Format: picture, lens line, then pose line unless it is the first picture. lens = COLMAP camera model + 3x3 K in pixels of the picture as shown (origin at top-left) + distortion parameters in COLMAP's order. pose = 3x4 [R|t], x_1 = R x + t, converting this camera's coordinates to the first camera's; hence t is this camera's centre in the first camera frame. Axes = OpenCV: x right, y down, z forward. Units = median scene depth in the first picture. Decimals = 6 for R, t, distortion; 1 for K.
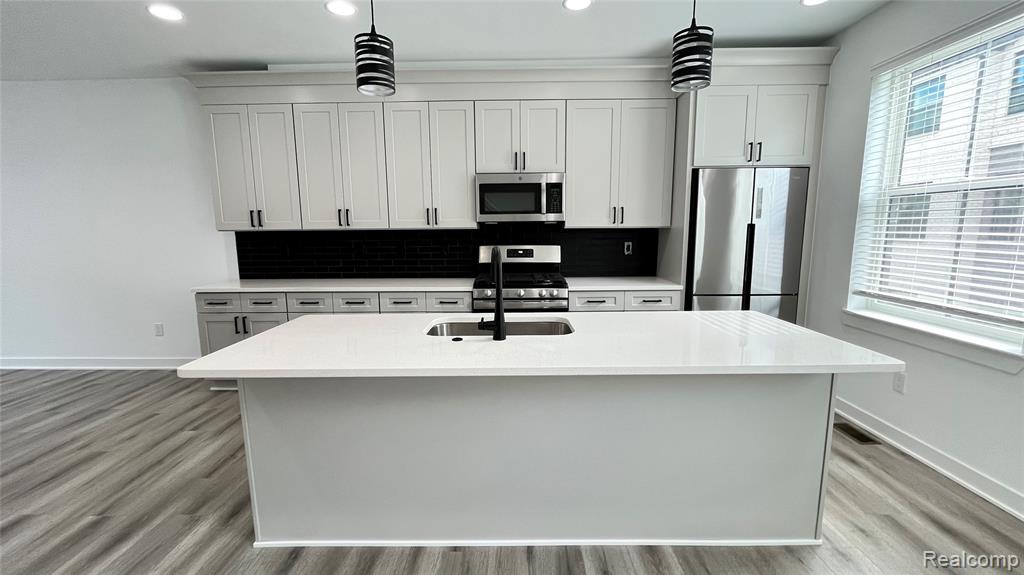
lens RADIAL K [[407.4, 0, 507.8], [0, 407.4, 292.1], [0, 0, 1]] dist [-0.006430, 0.000179]
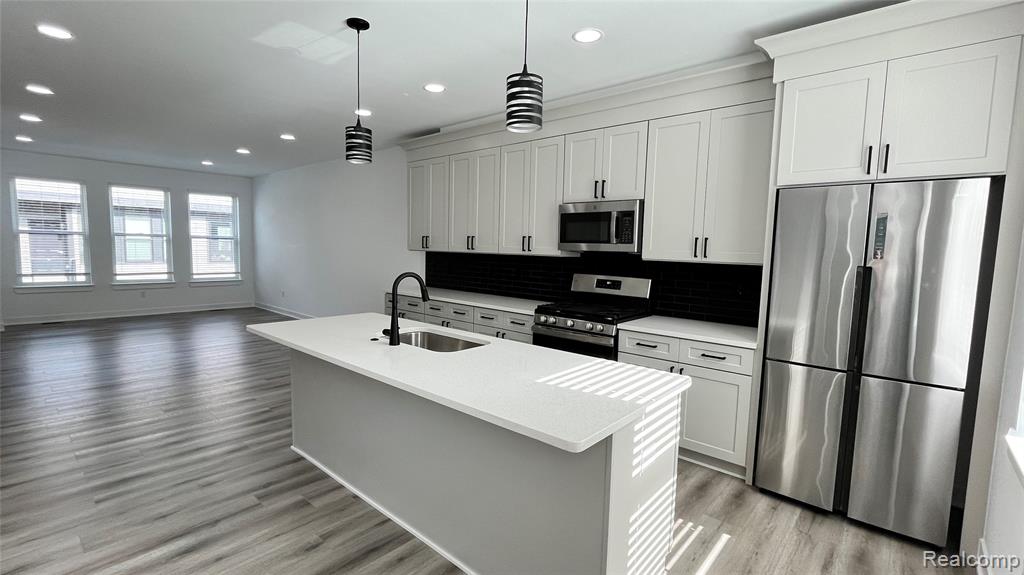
lens RADIAL K [[450.0, 0, 508.8], [0, 450.0, 291.0], [0, 0, 1]] dist [-0.004629, -0.000466]
pose [[0.756769, 0.089934, -0.647467, 0.580202], [-0.129334, 0.991510, -0.013446, -0.039438], [0.640761, 0.093915, 0.761975, 0.068053]]
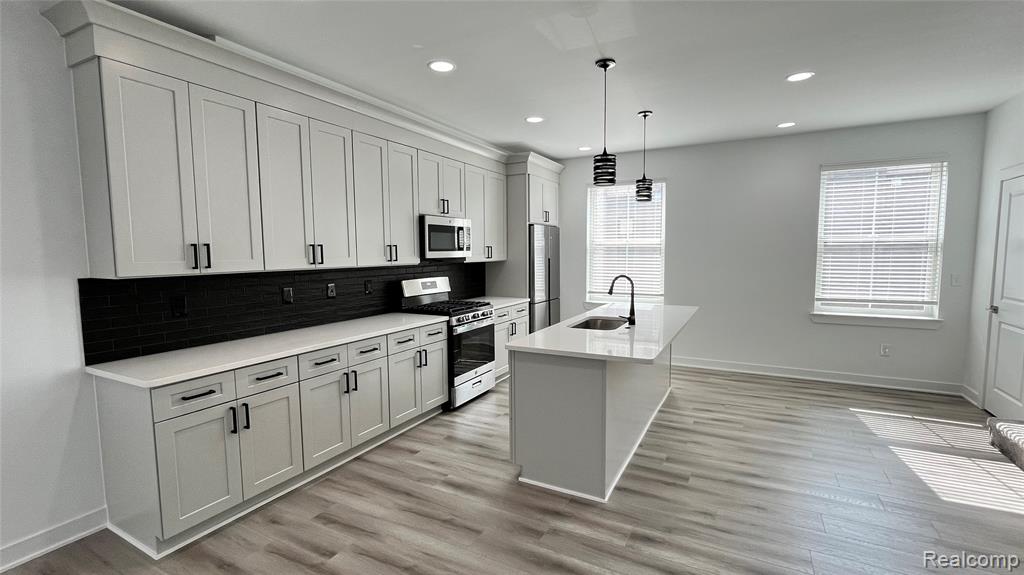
lens RADIAL K [[450.0, 0, 508.8], [0, 450.0, 291.0], [0, 0, 1]] dist [-0.004629, -0.000466]
pose [[0.464120, -0.073293, 0.882735, -1.049145], [0.132380, 0.991118, 0.012690, -0.071950], [-0.875824, 0.110967, 0.469701, 0.251790]]
